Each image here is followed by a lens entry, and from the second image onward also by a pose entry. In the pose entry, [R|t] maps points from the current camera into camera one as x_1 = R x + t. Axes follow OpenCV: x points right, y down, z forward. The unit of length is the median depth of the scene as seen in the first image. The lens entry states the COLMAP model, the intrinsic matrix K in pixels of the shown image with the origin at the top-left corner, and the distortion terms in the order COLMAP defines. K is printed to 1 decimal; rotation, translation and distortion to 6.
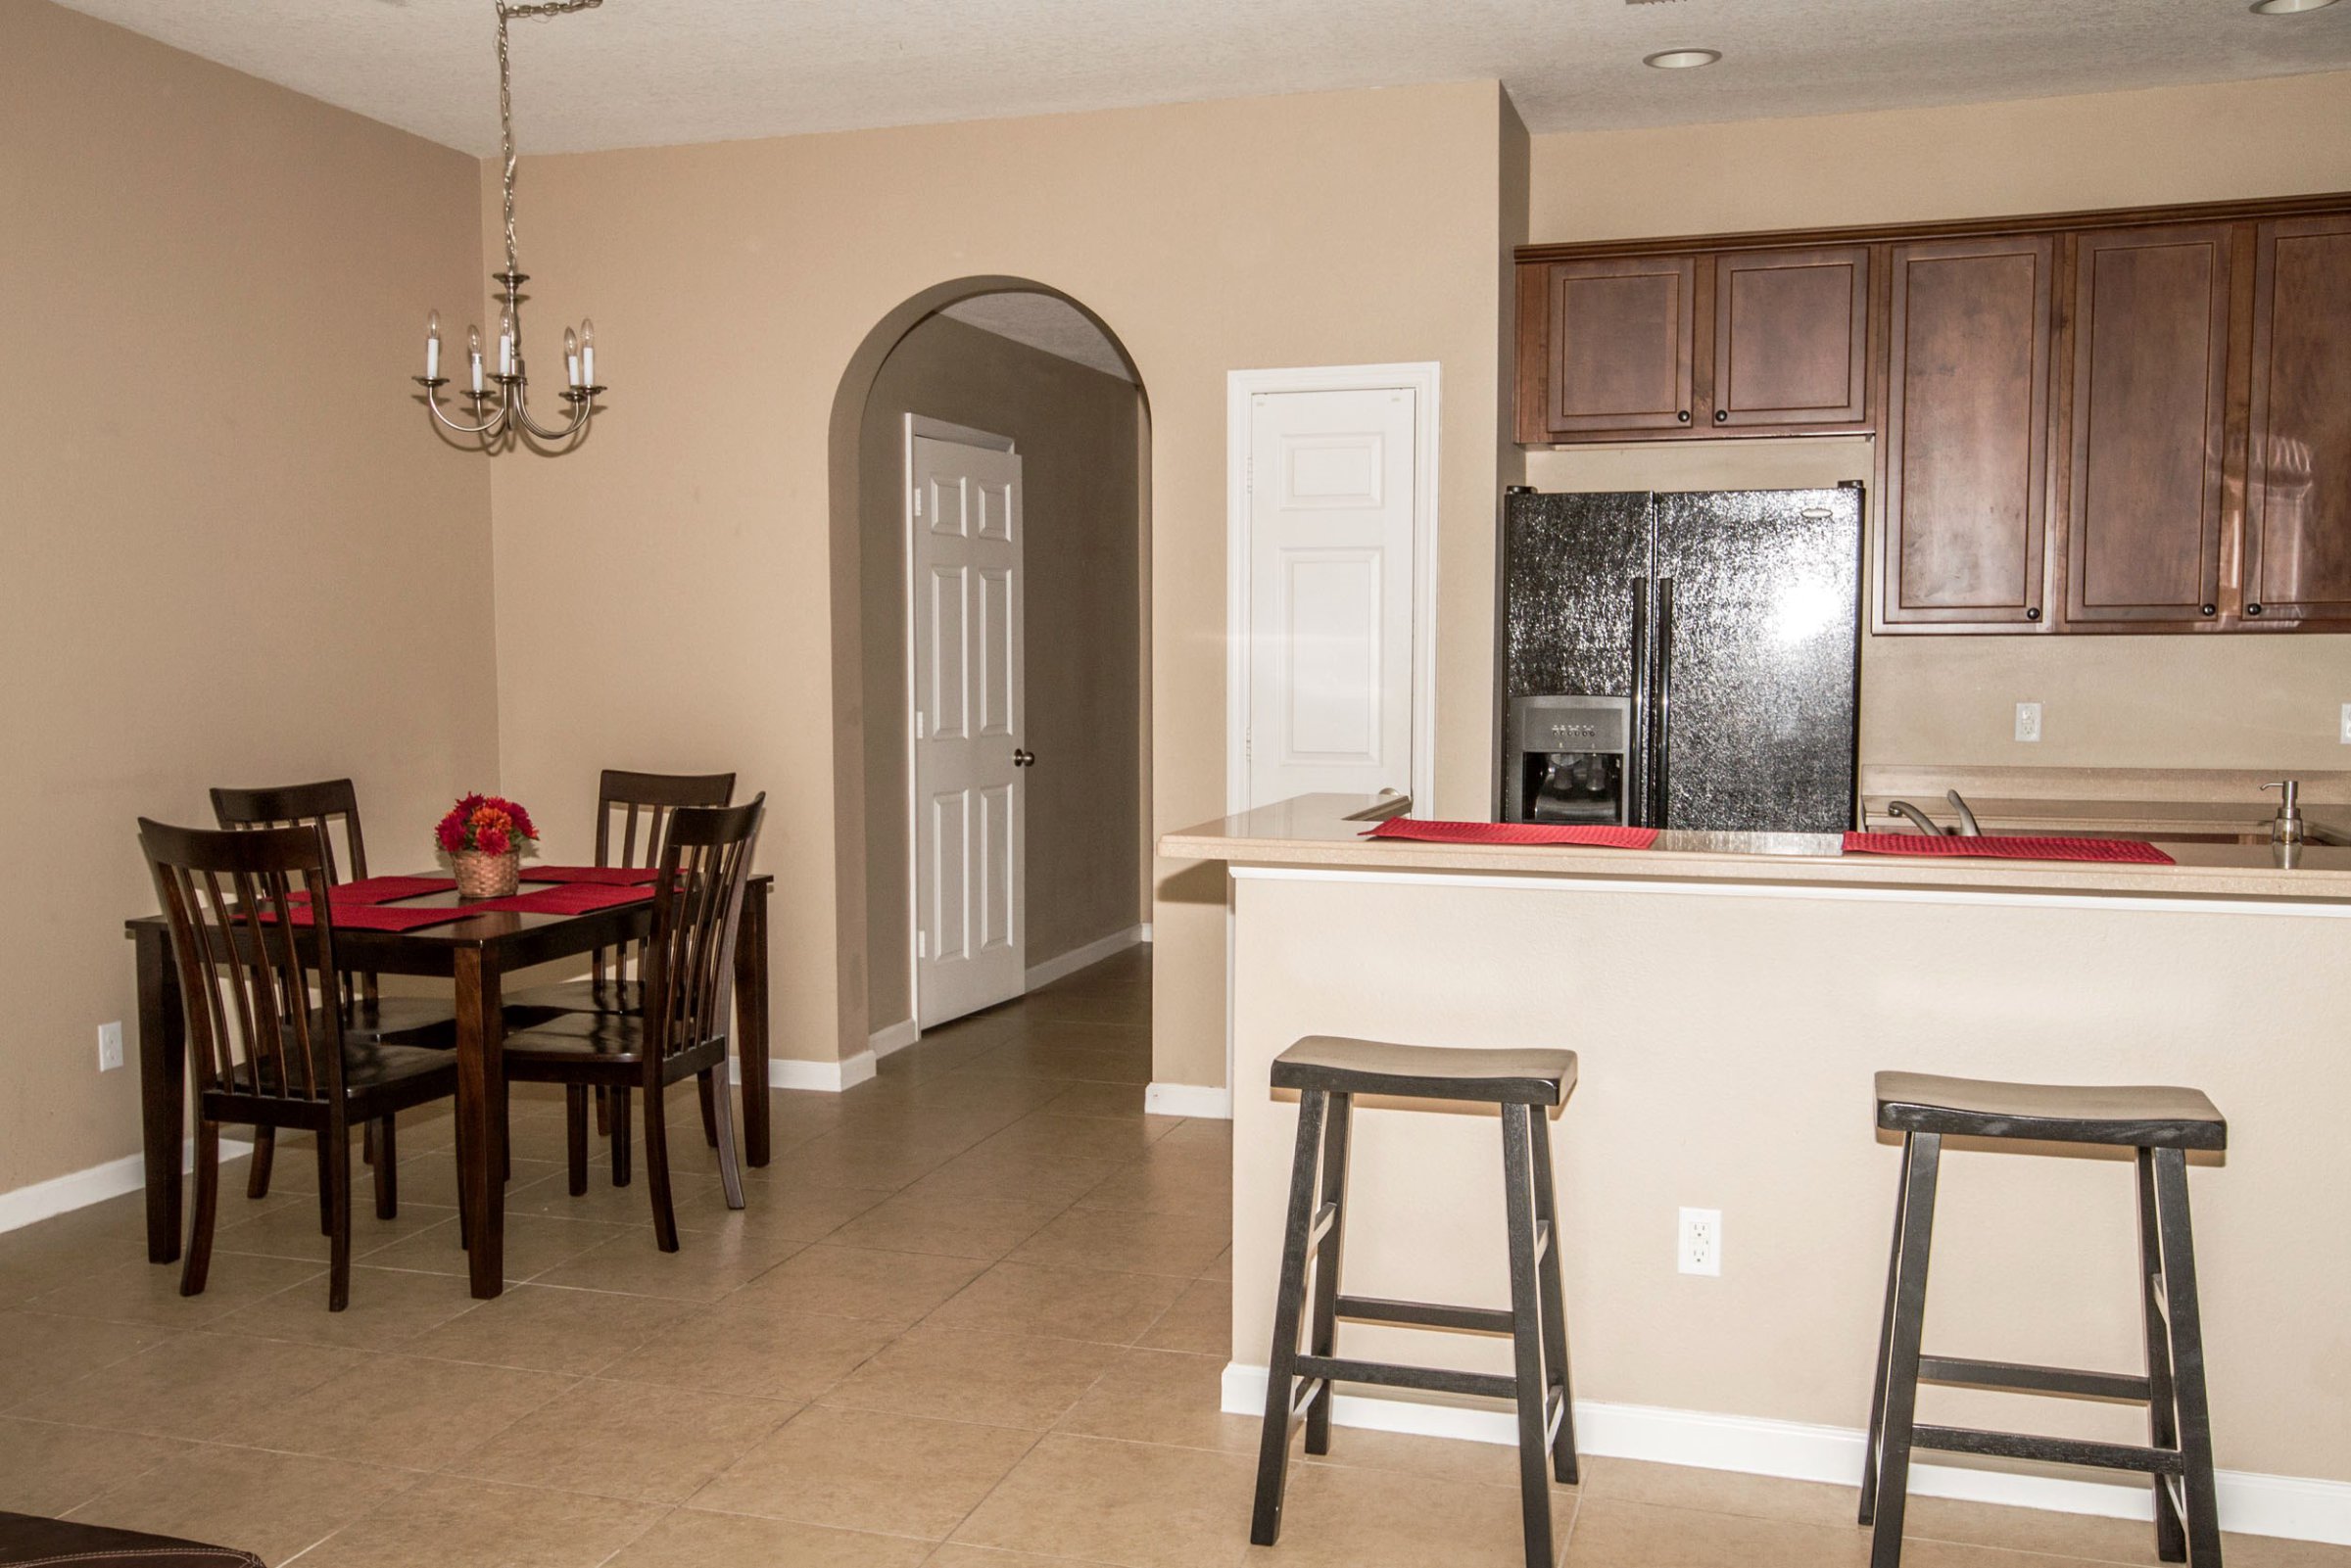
lens RADIAL K [[2143.3, 0, 1178.3], [0, 2143.3, 779.7], [0, 0, 1]] dist [0.031644, 0.000000]
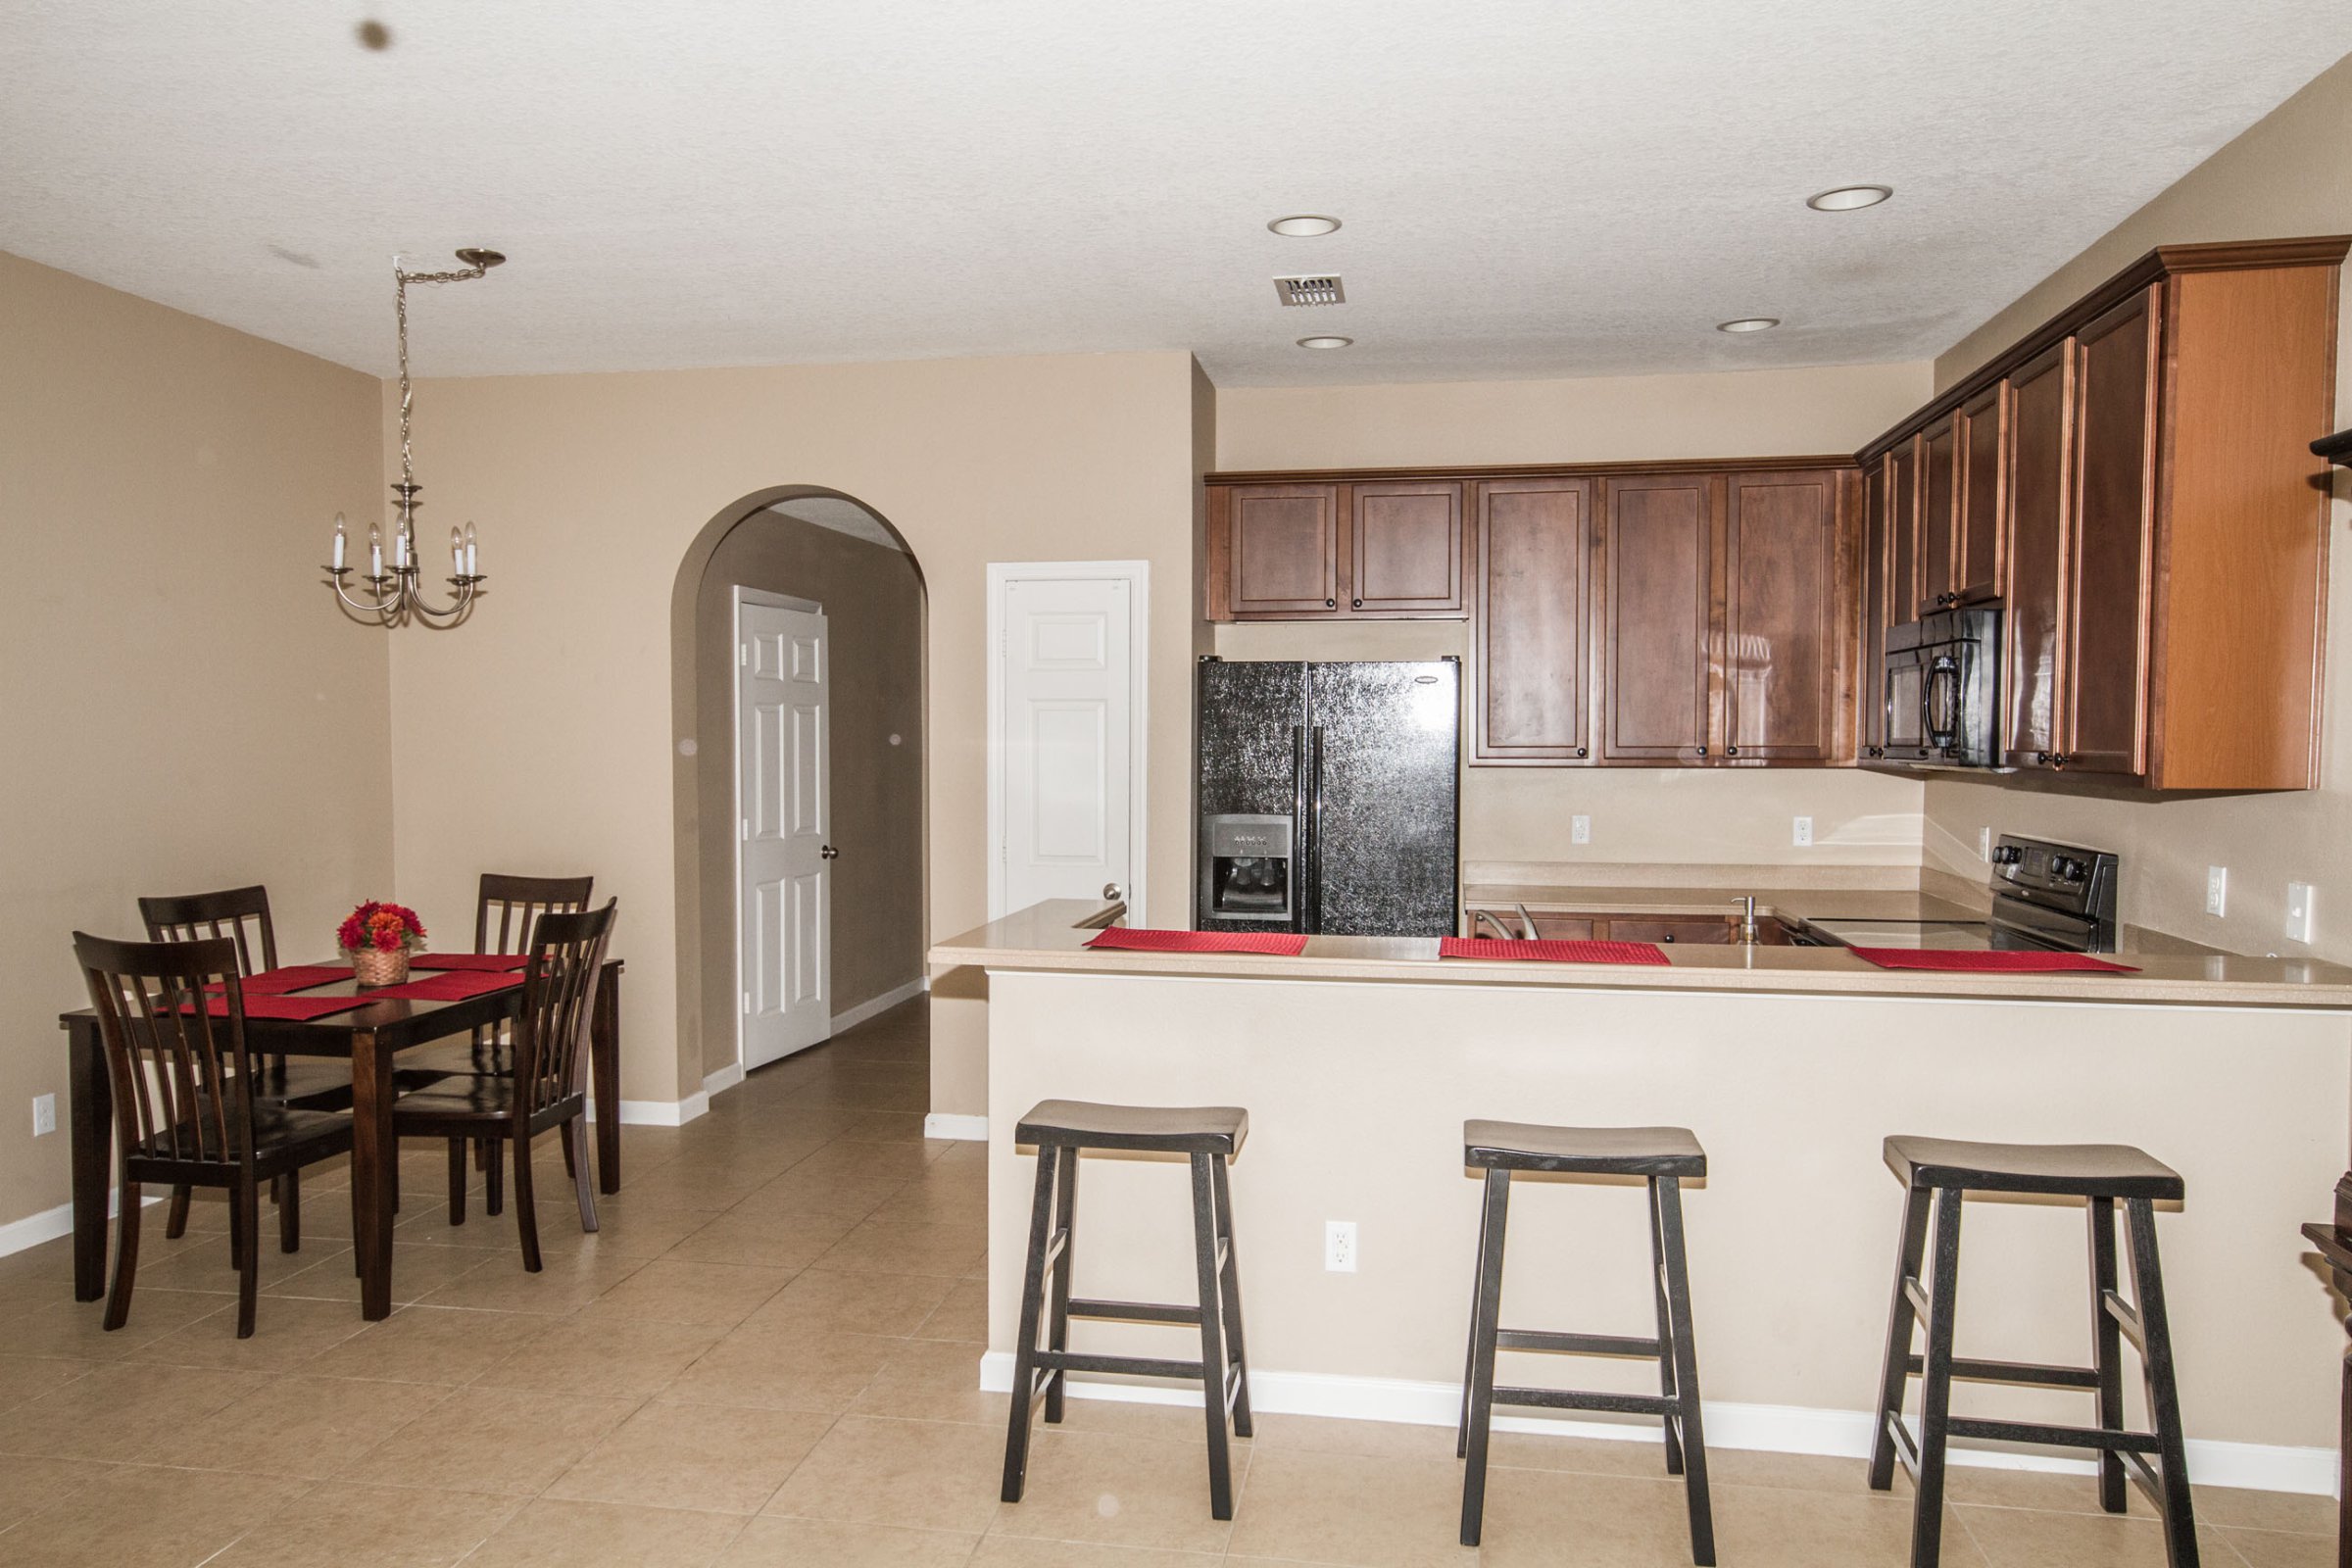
lens RADIAL K [[1662.9, 0, 1176.7], [0, 1662.9, 783.4], [0, 0, 1]] dist [0.021672, 0.019220]
pose [[0.991466, -0.002690, 0.130337, 0.005682], [0.007043, 0.999432, -0.032946, -0.027045], [-0.130174, 0.033582, 0.990922, -0.013020]]
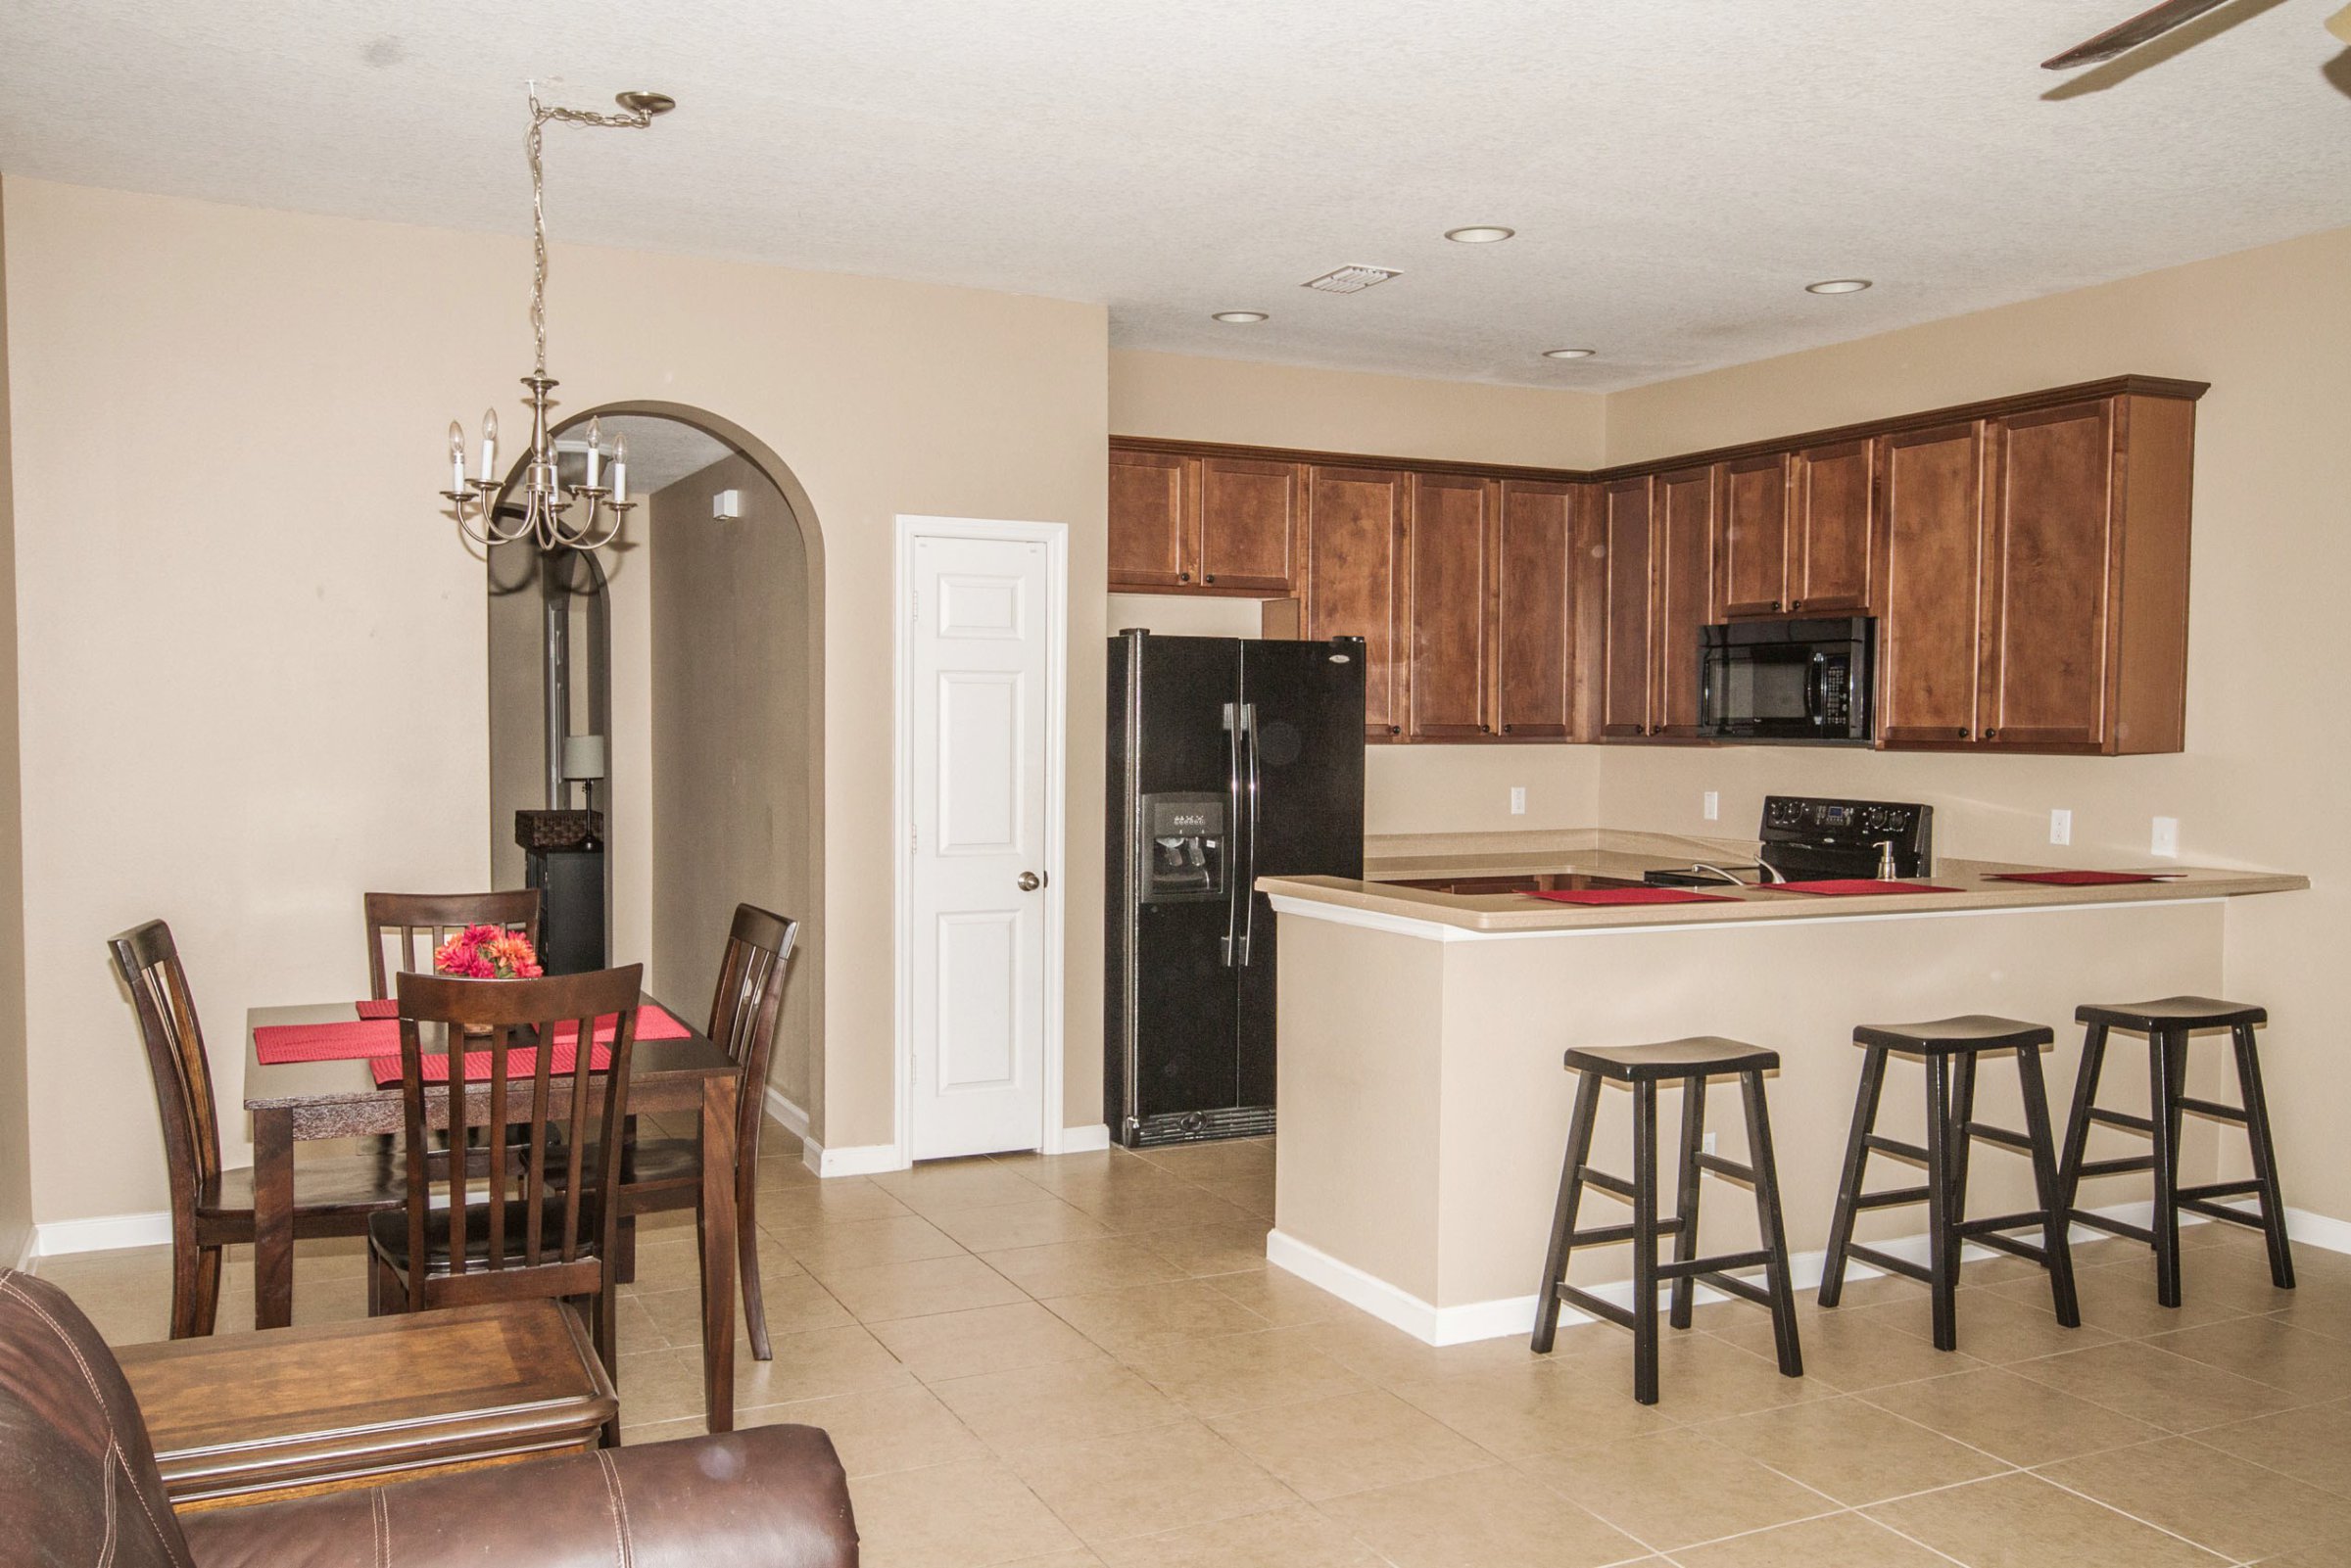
lens RADIAL K [[1933.7, 0, 1172.7], [0, 1933.7, 793.6], [0, 0, 1]] dist [-0.007334, -0.015935]
pose [[0.725366, -0.021965, 0.688012, -0.703618], [0.040493, 0.999122, -0.010795, -0.029492], [-0.687171, 0.035690, 0.725619, 0.189292]]
